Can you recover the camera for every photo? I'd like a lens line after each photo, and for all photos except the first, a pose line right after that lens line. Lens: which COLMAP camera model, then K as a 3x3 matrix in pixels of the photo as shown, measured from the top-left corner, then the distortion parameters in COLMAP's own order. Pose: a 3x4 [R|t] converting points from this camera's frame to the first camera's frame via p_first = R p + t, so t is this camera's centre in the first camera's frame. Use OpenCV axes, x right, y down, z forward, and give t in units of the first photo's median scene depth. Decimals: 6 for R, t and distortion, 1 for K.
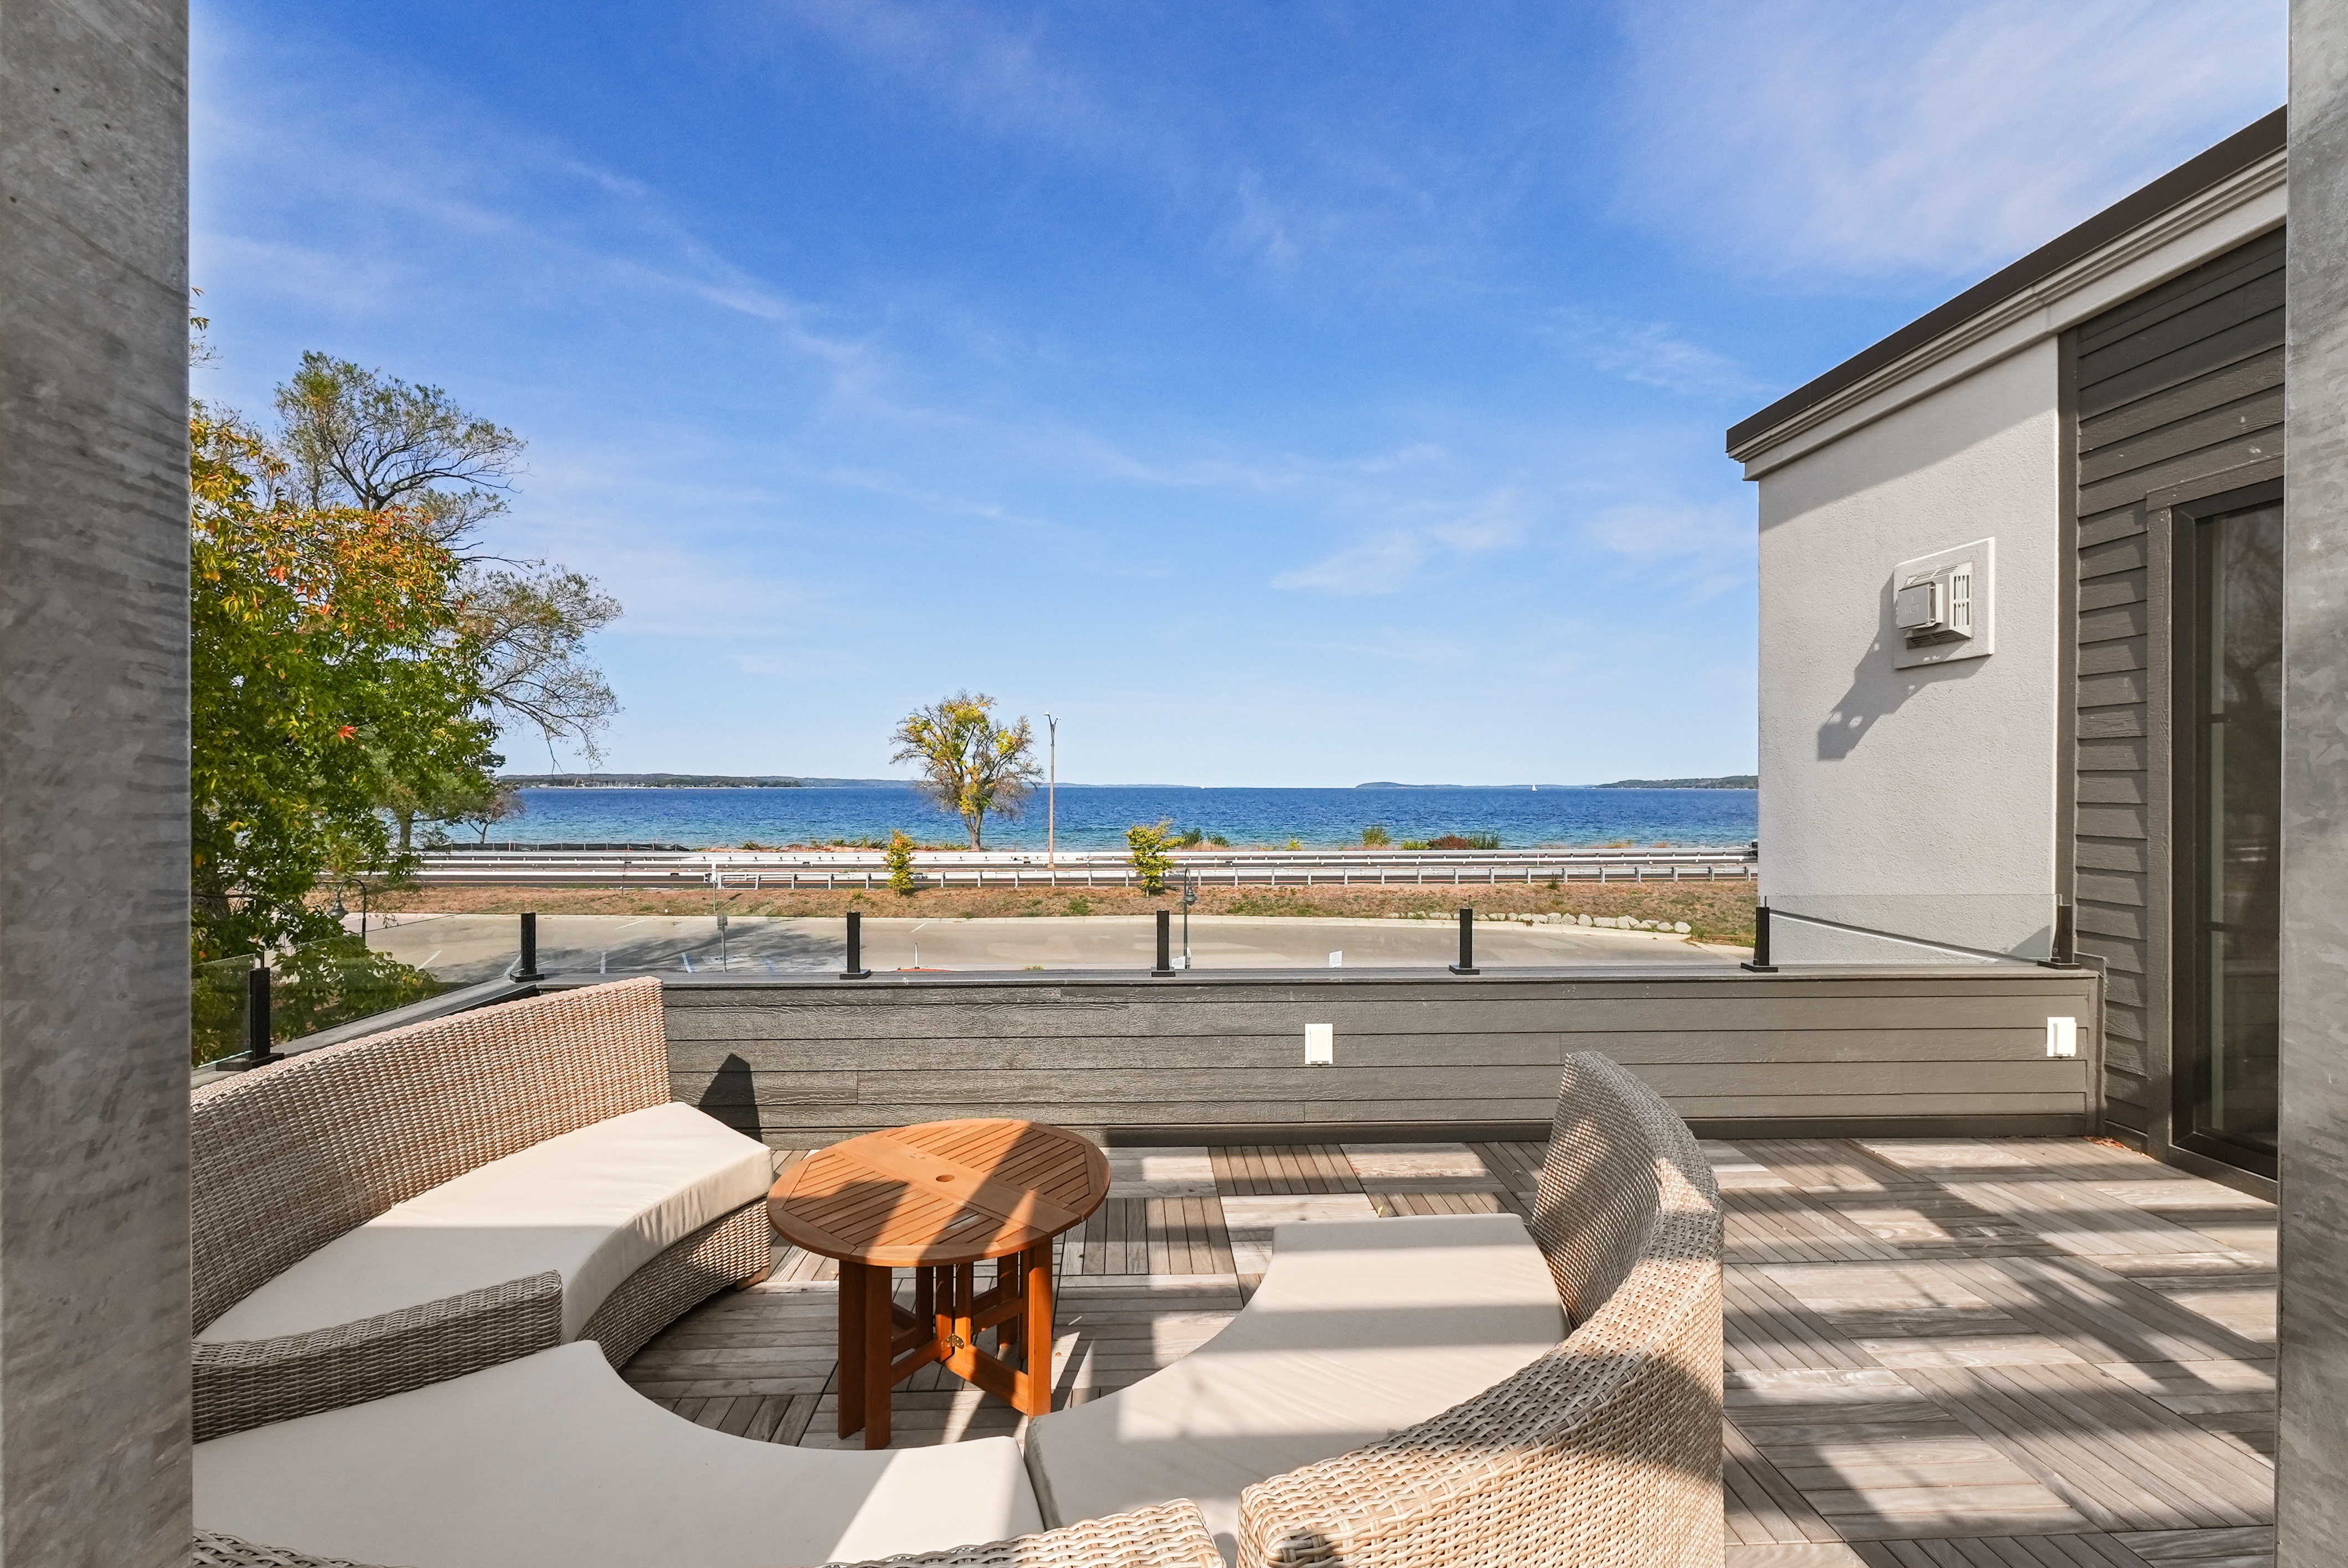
lens RADIAL K [[943.1, 0, 1181.6], [0, 943.1, 782.3], [0, 0, 1]] dist [0.005280, 0.000451]
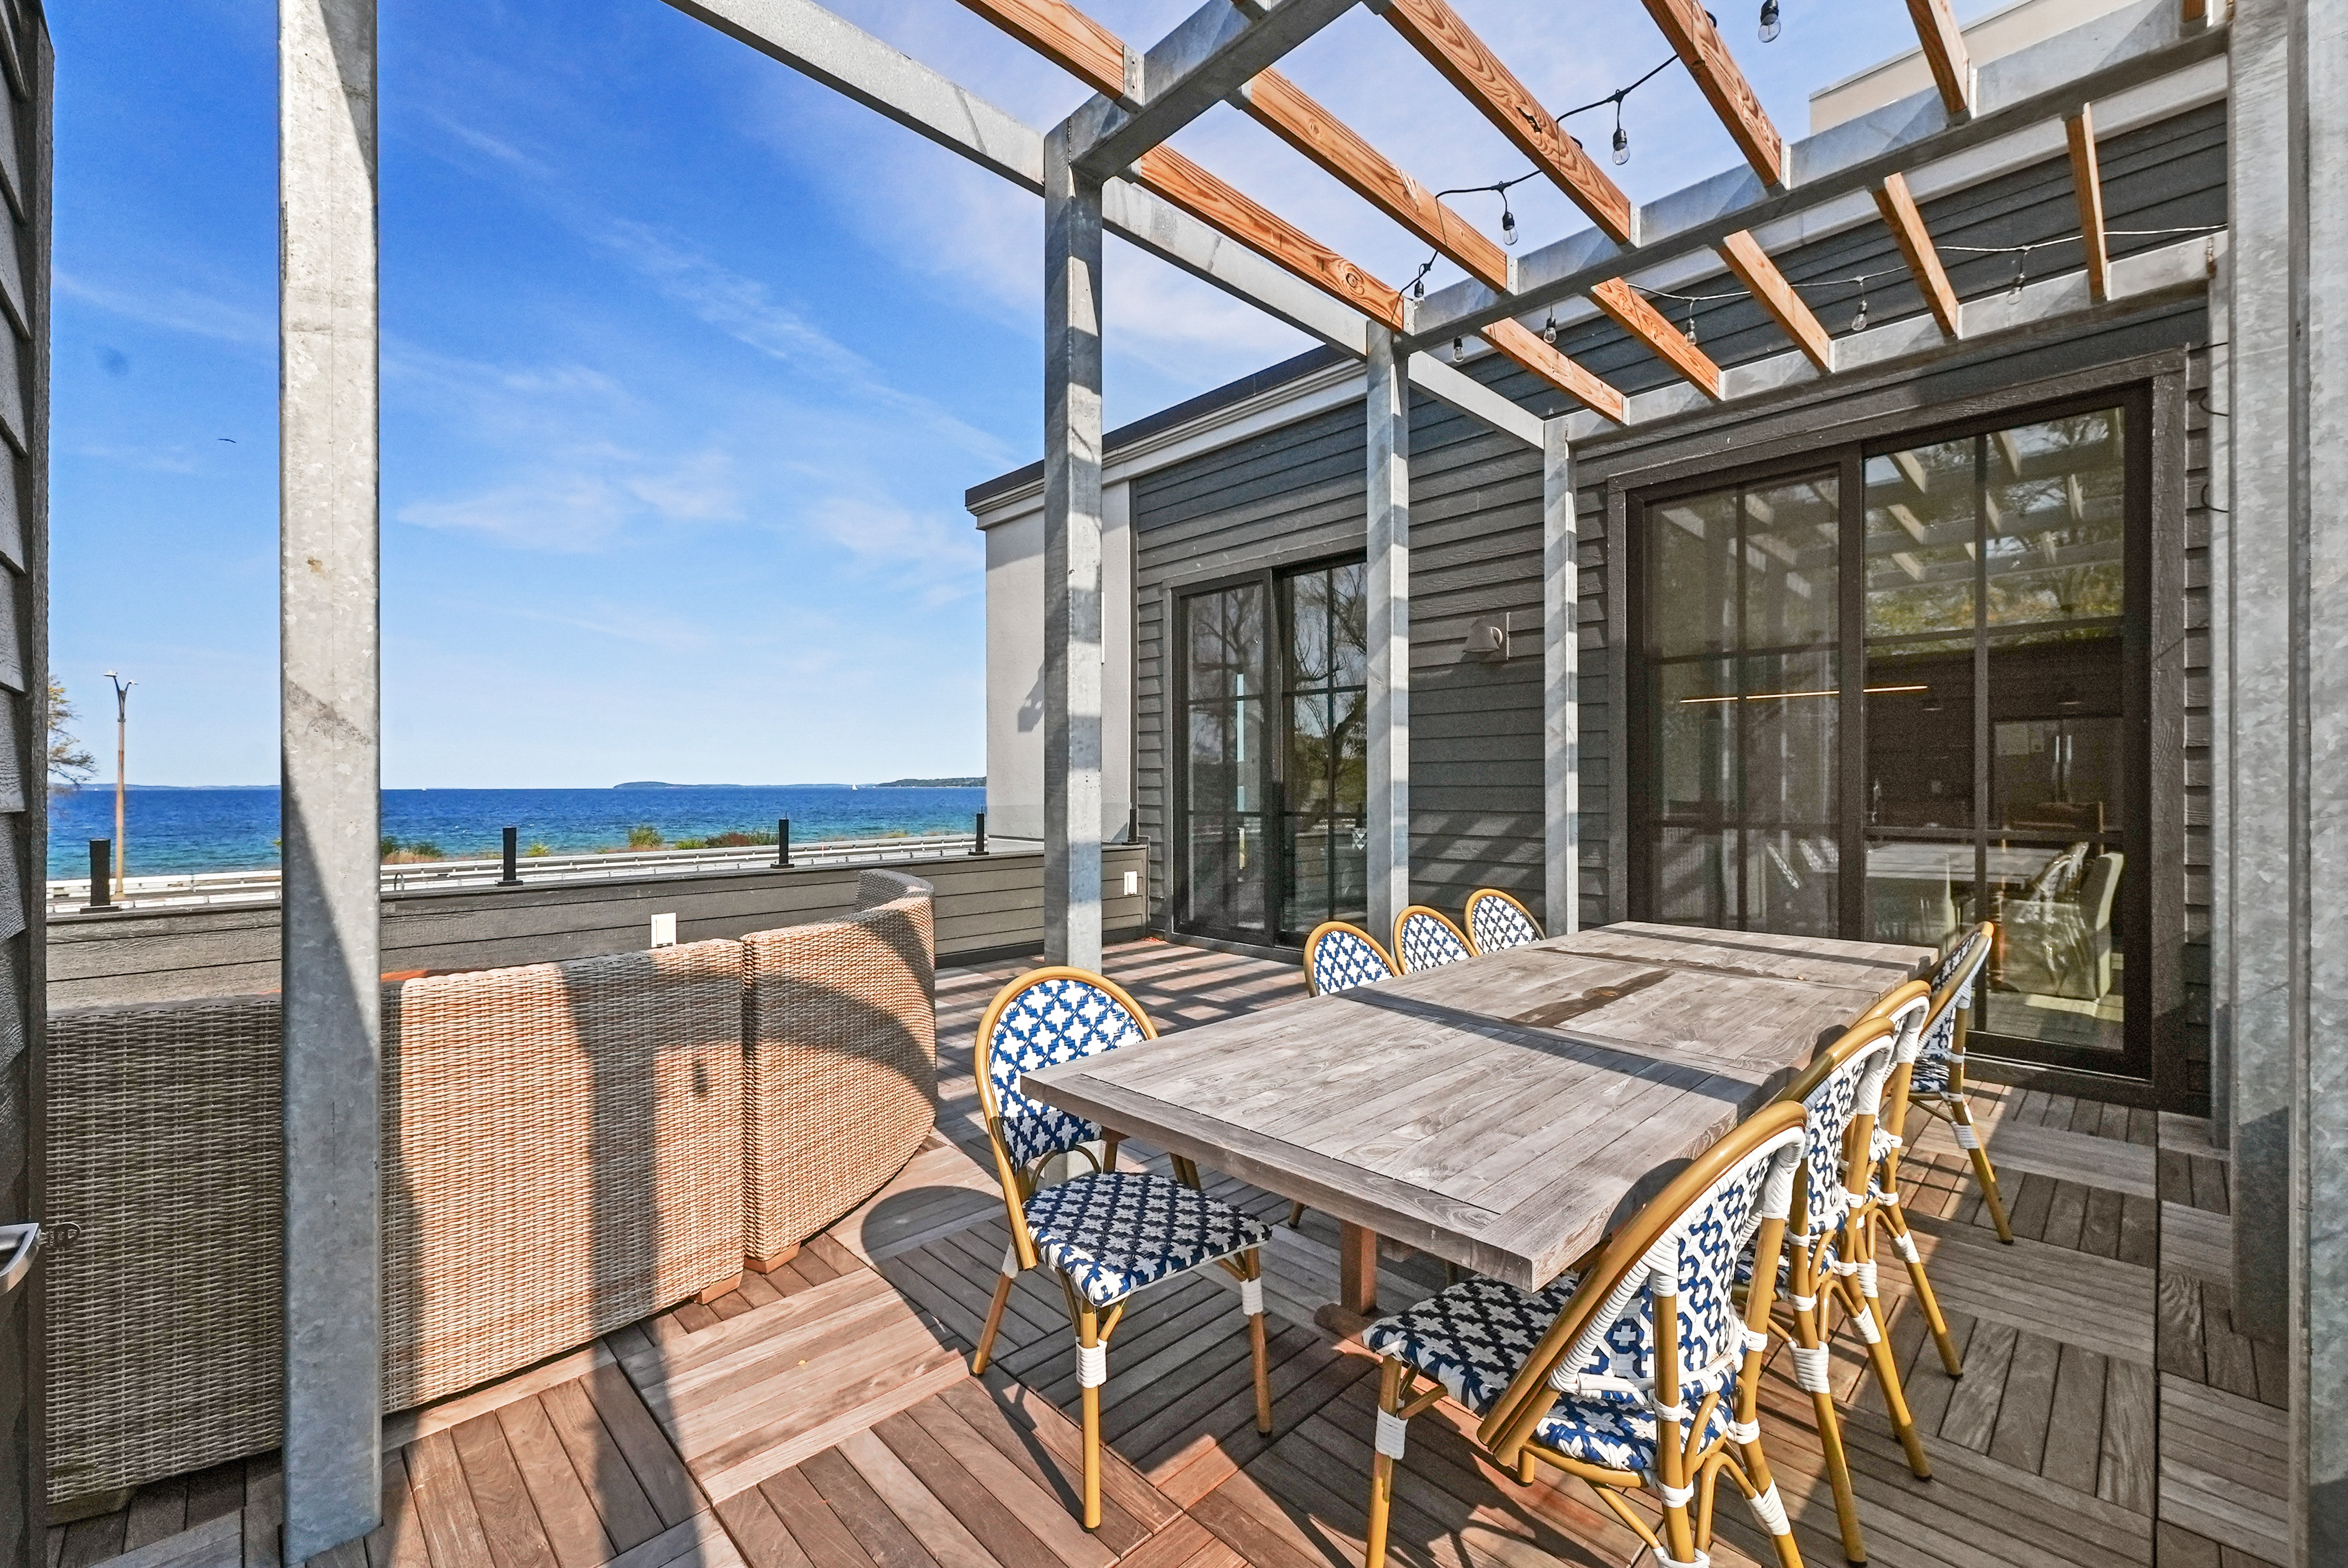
lens RADIAL K [[943.1, 0, 1169.5], [0, 943.1, 783.2], [0, 0, 1]] dist [0.005280, 0.000451]
pose [[0.755092, -0.005477, 0.655596, -0.156497], [0.004188, 0.999985, 0.003531, 0.077486], [-0.655605, 0.000079, 0.755104, -0.356450]]
